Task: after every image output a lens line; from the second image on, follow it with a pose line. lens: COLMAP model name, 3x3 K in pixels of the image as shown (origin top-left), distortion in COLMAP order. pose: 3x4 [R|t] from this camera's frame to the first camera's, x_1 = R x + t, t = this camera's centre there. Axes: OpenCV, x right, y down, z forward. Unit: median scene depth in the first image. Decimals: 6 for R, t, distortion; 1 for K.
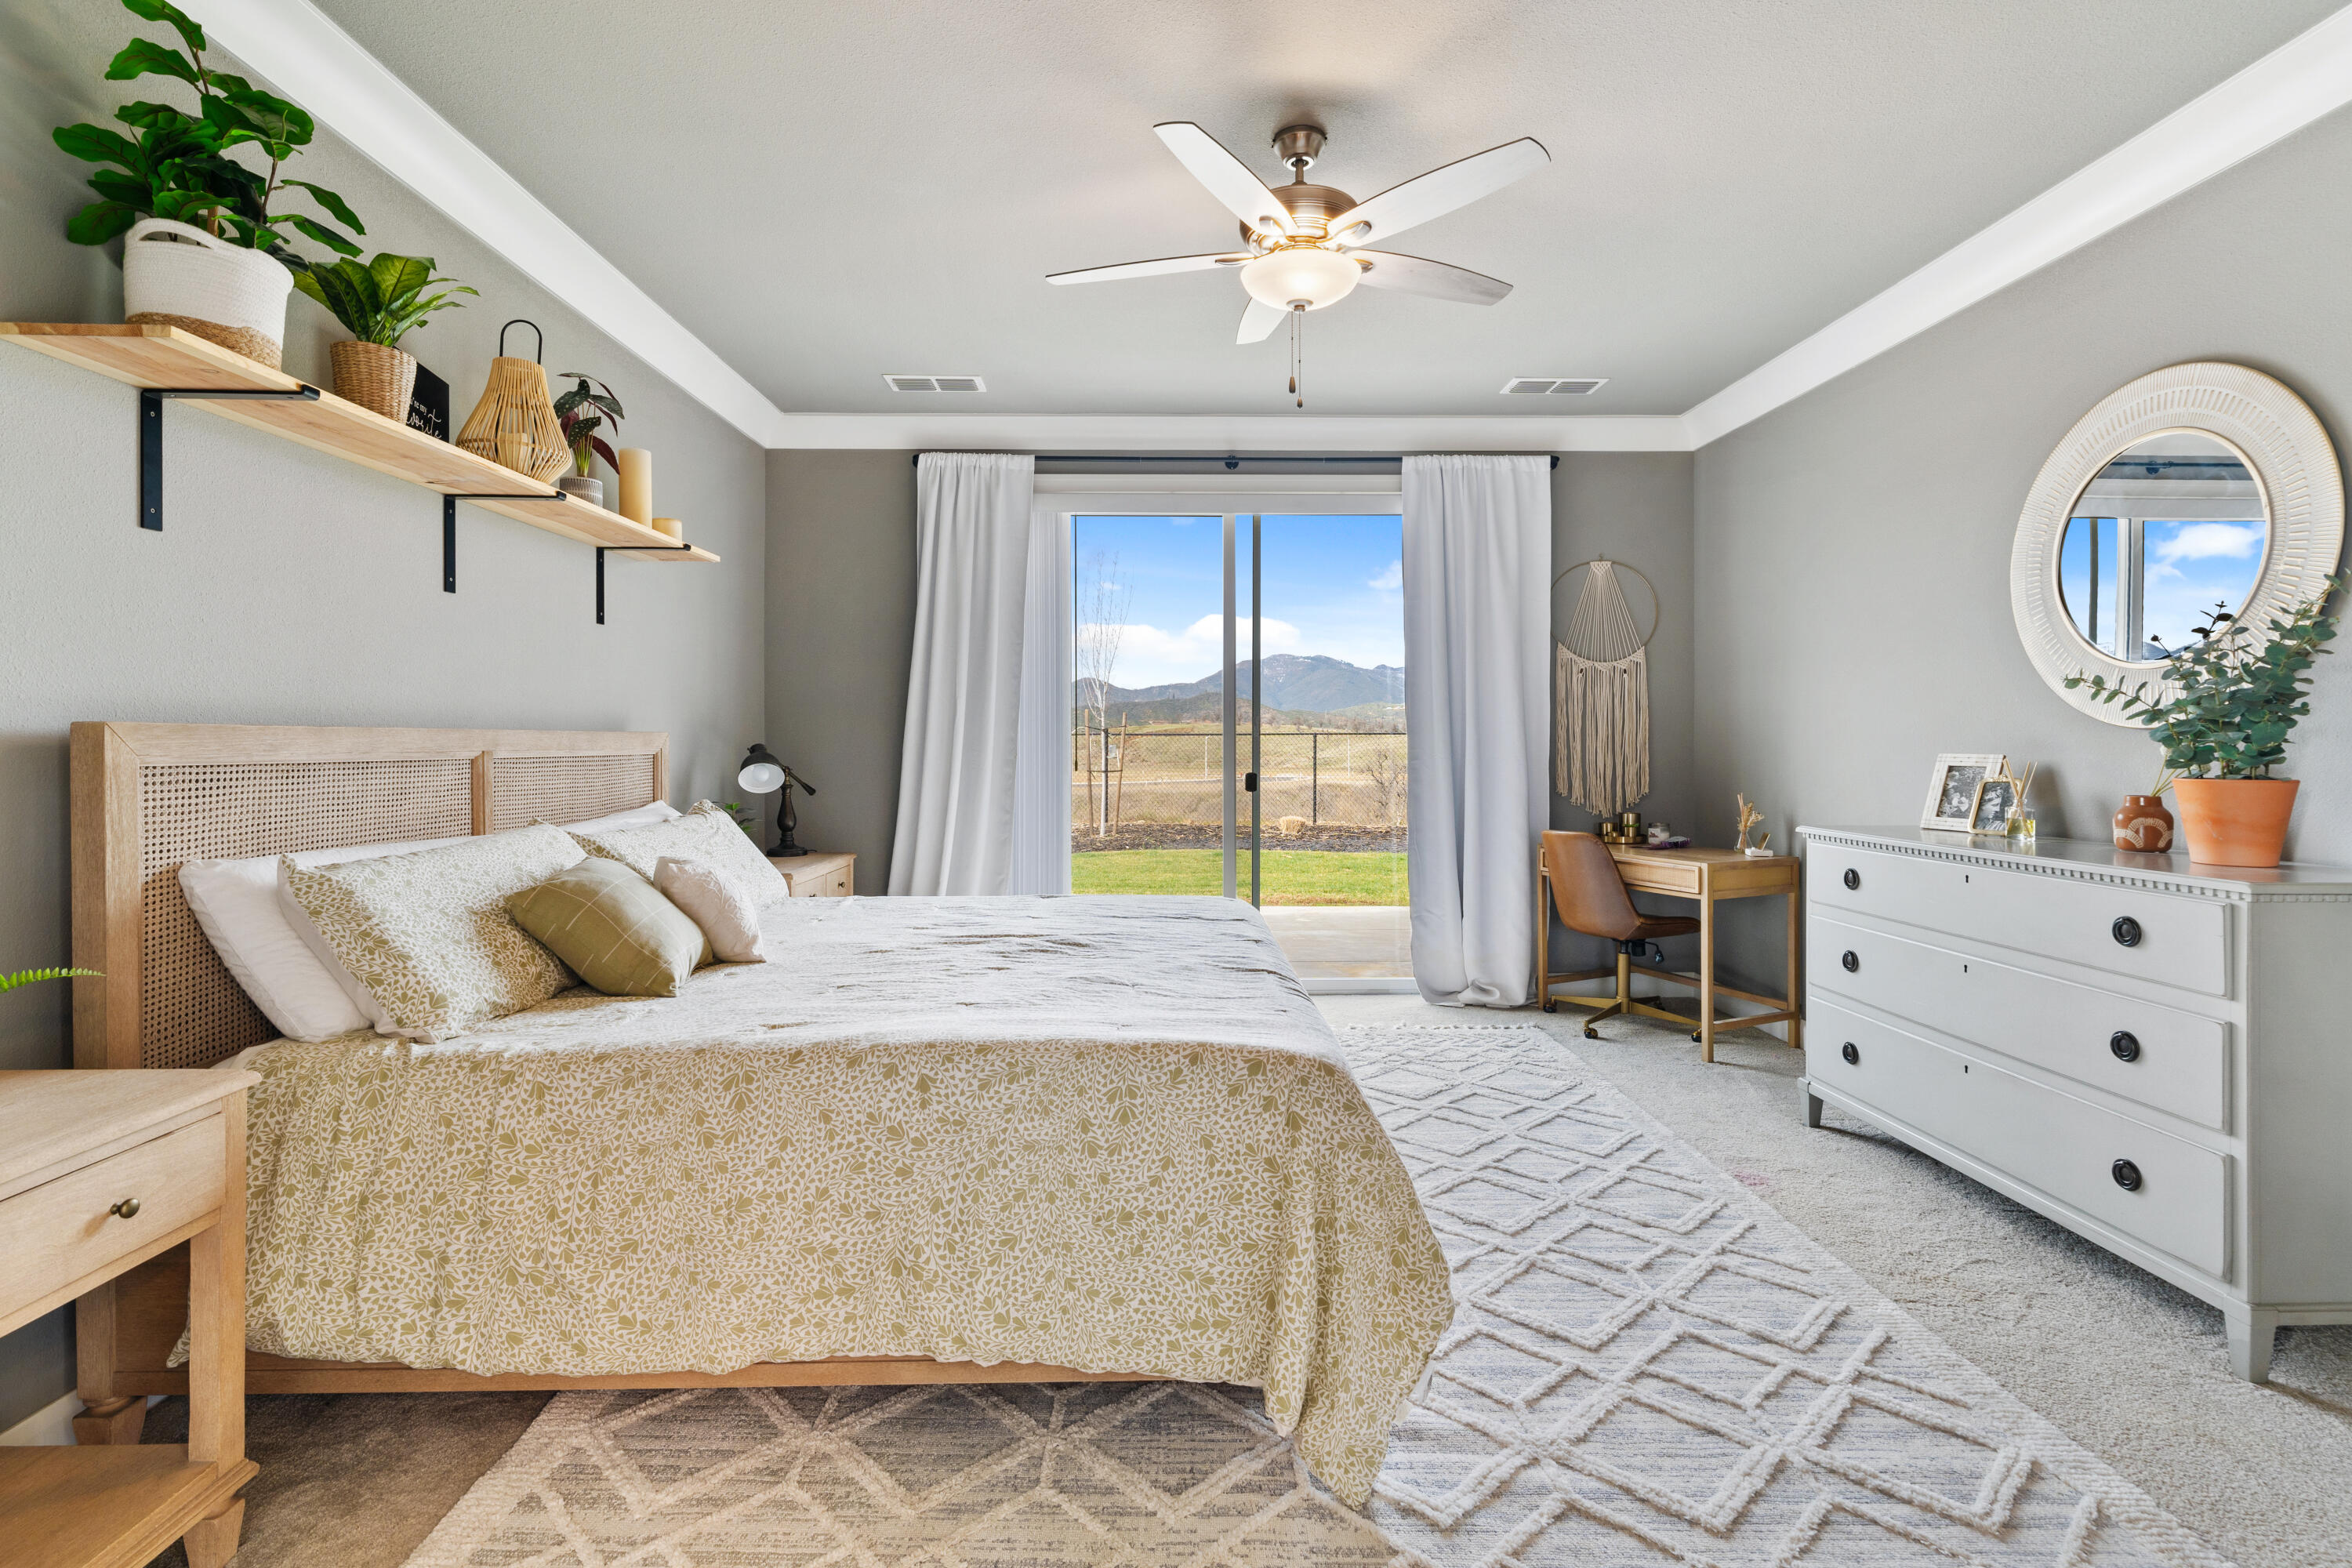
lens RADIAL K [[1068.8, 0, 1194.0], [0, 1068.8, 743.9], [0, 0, 1]] dist [-0.006457, 0.002453]
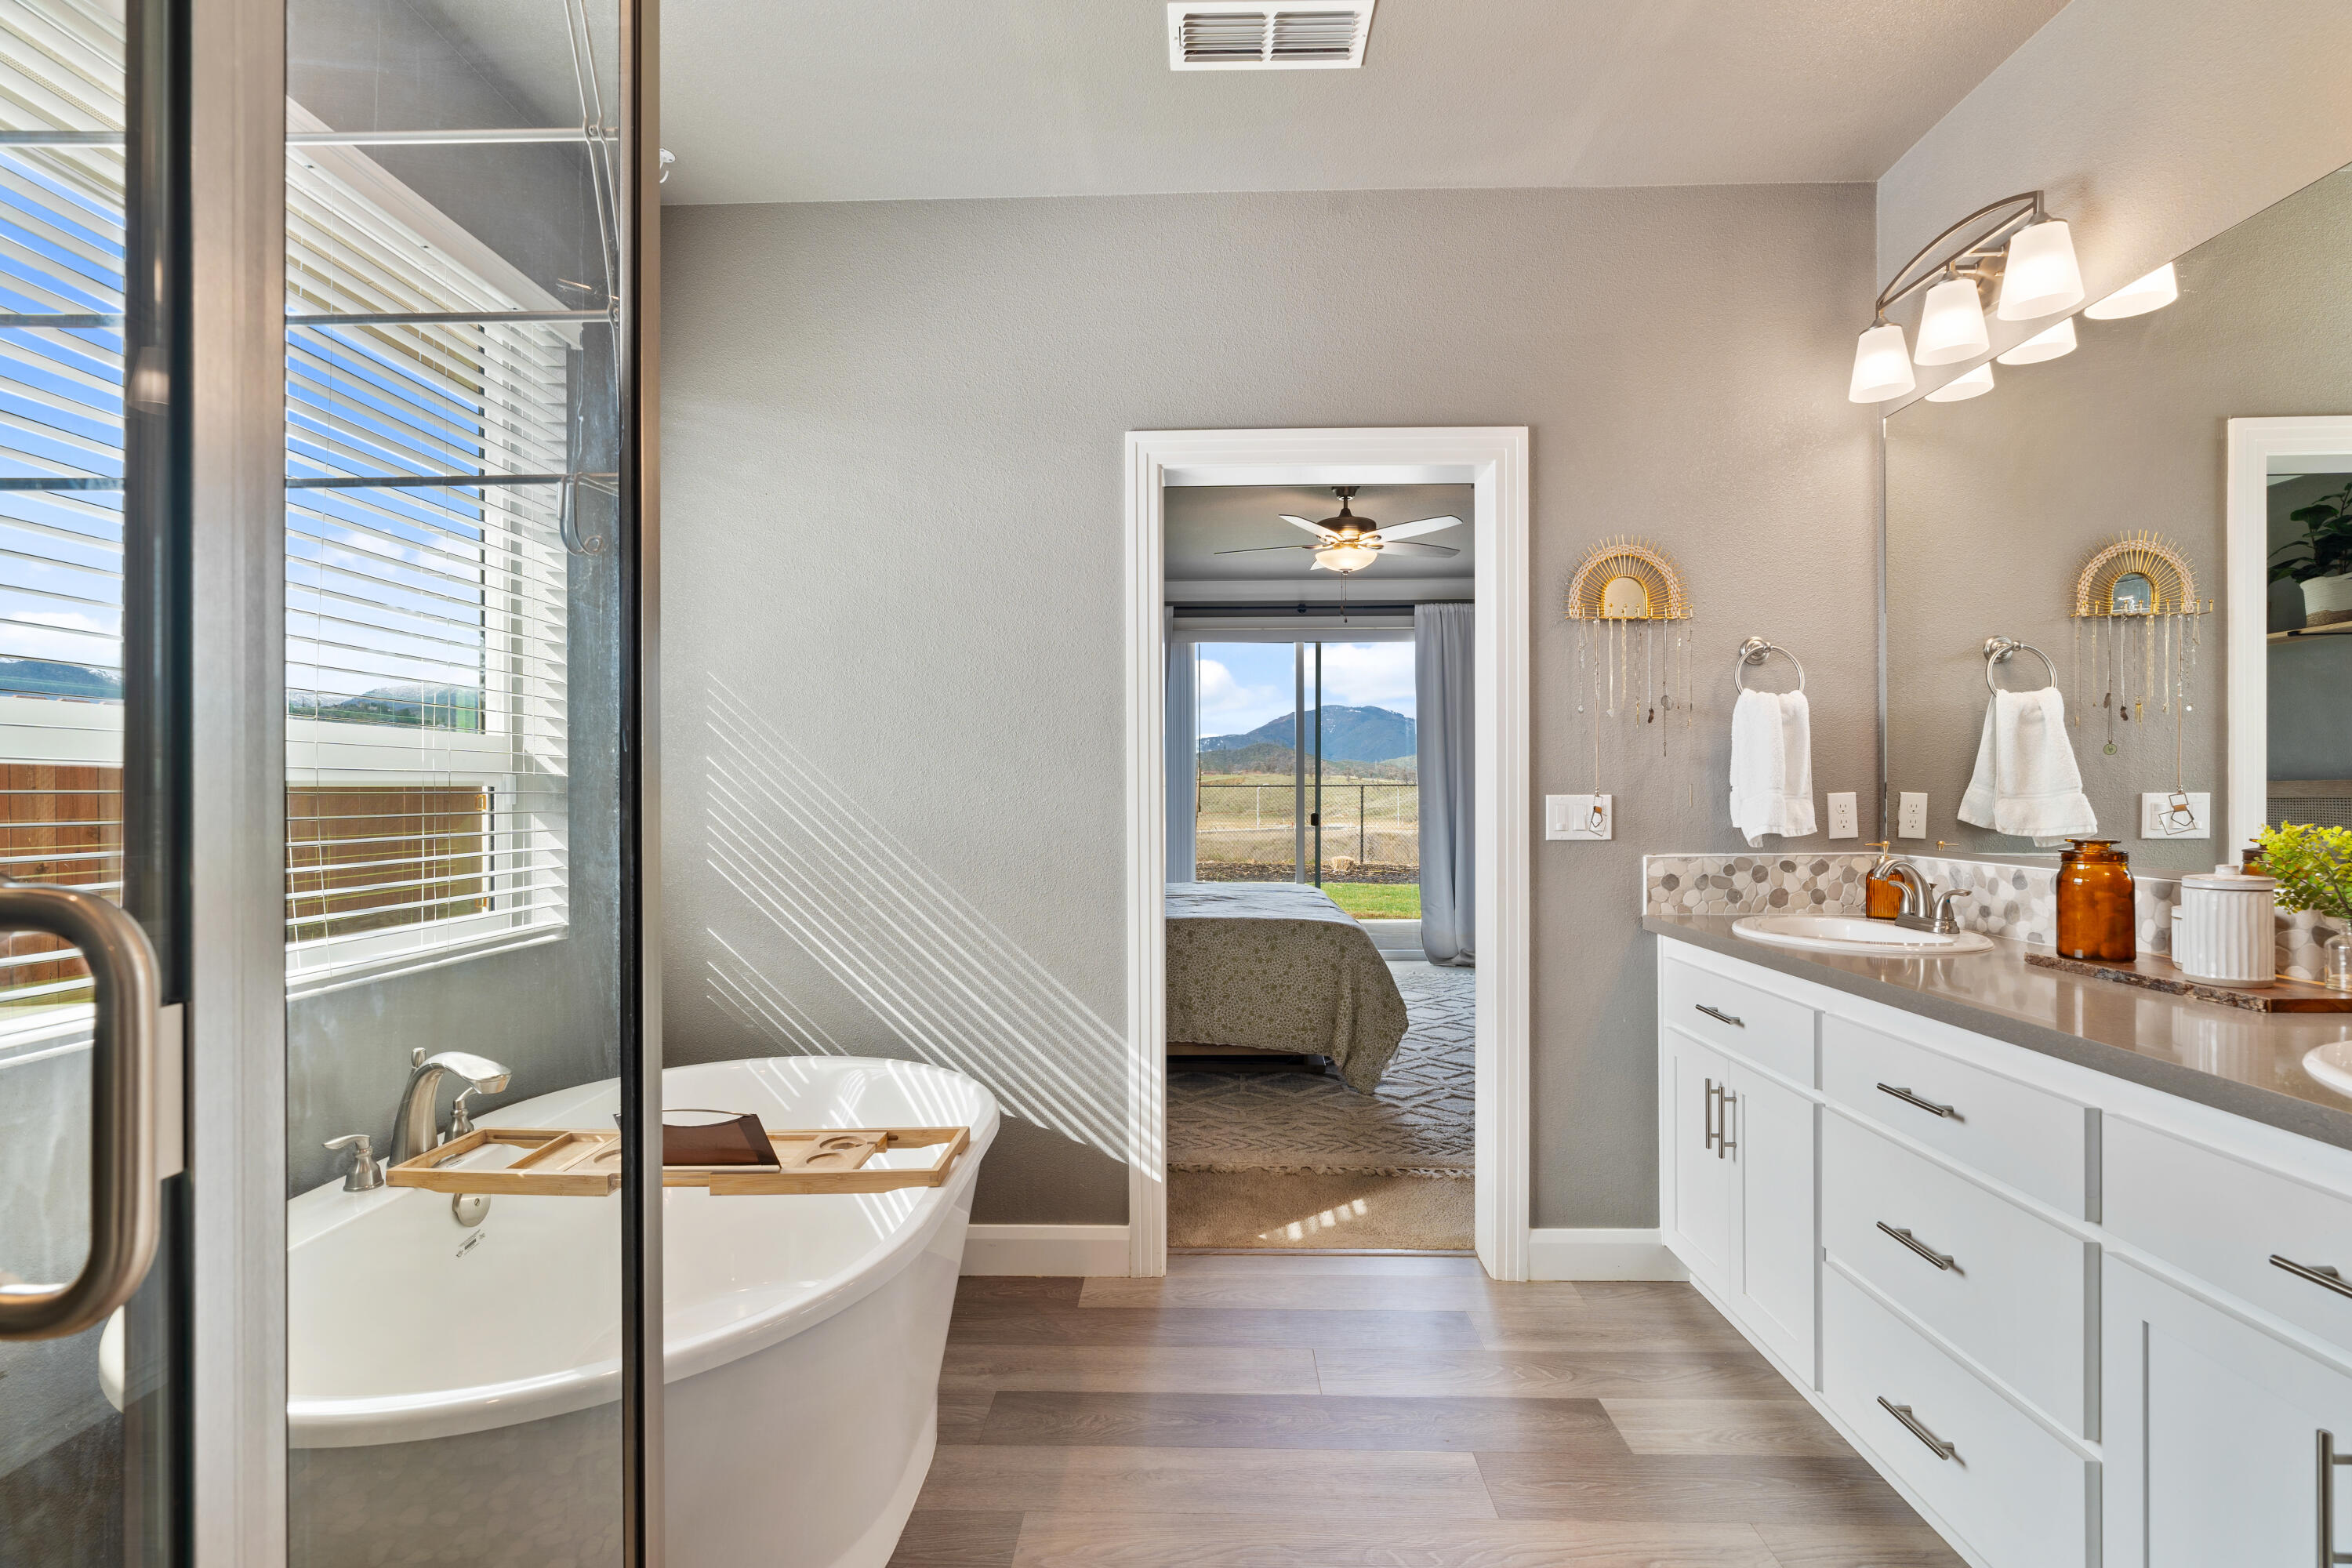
lens RADIAL K [[1068.8, 0, 1233.3], [0, 1068.8, 788.8], [0, 0, 1]] dist [-0.006457, 0.002453]
pose [[0.999951, -0.000550, -0.009880, -0.088902], [0.000496, 0.999985, -0.005532, 0.001197], [0.009883, 0.005527, 0.999936, -0.973996]]
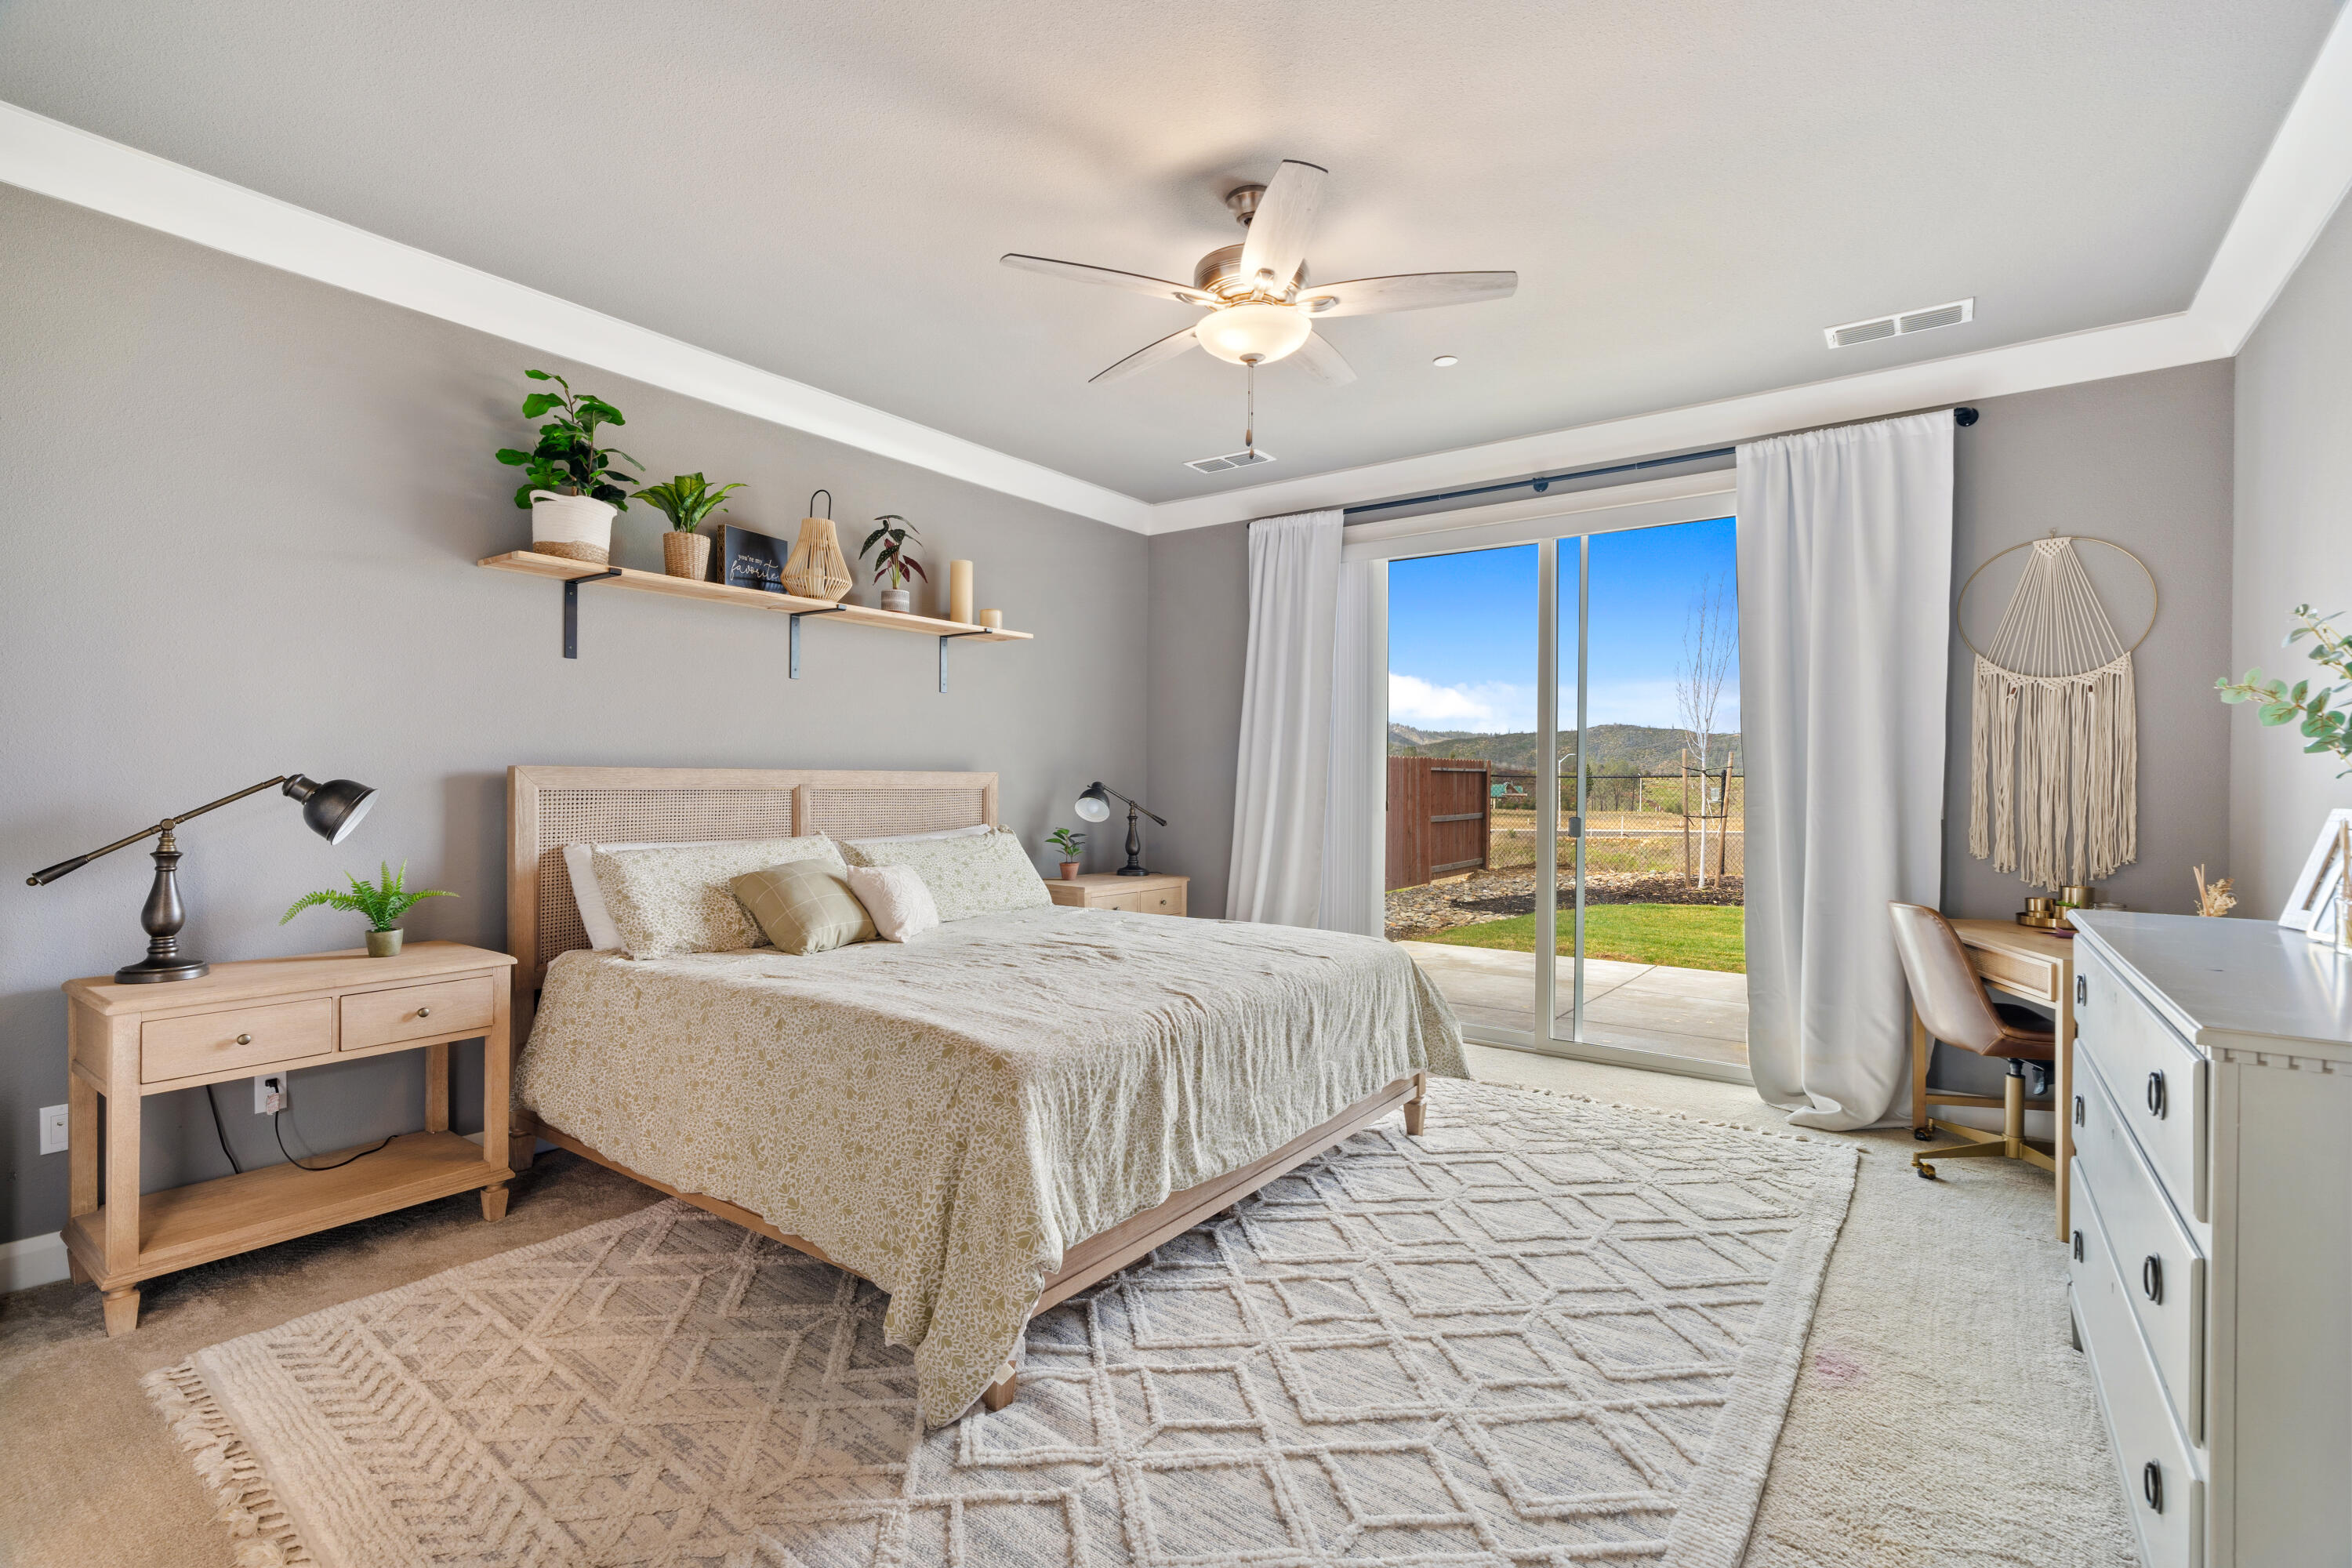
lens RADIAL K [[1068.8, 0, 1204.3], [0, 1068.8, 785.8], [0, 0, 1]] dist [-0.006457, 0.002453]
pose [[0.801978, 0.008735, -0.597290, 0.690919], [-0.008320, 0.999959, 0.003452, -0.001156], [0.597296, 0.002201, 0.802018, 0.145404]]
